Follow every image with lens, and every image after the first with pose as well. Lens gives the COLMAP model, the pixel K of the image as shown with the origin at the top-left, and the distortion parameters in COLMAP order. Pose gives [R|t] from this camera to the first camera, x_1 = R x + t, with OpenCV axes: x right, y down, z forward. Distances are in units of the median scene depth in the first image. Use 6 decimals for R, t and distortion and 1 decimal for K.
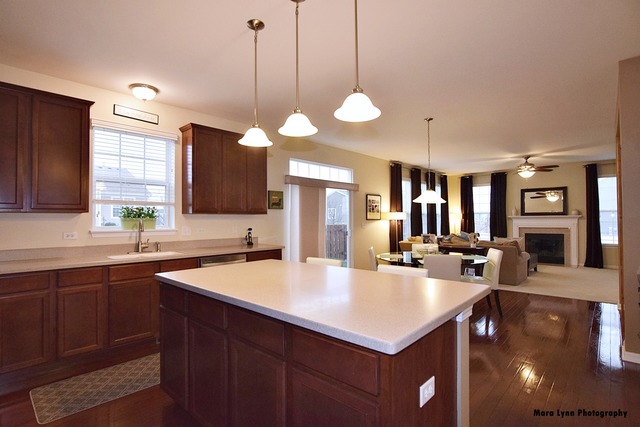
lens RADIAL K [[319.4, 0, 318.4], [0, 319.4, 215.3], [0, 0, 1]] dist [-0.017316, 0.000873]
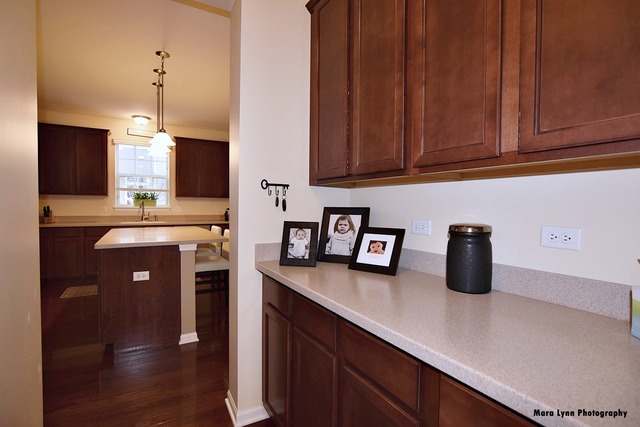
lens RADIAL K [[319.4, 0, 322.2], [0, 319.4, 214.4], [0, 0, 1]] dist [-0.017316, 0.000873]
pose [[0.956279, 0.022403, -0.291597, 0.757421], [-0.009689, 0.998941, 0.044971, 0.002556], [0.292296, -0.040180, 0.955483, -0.257398]]
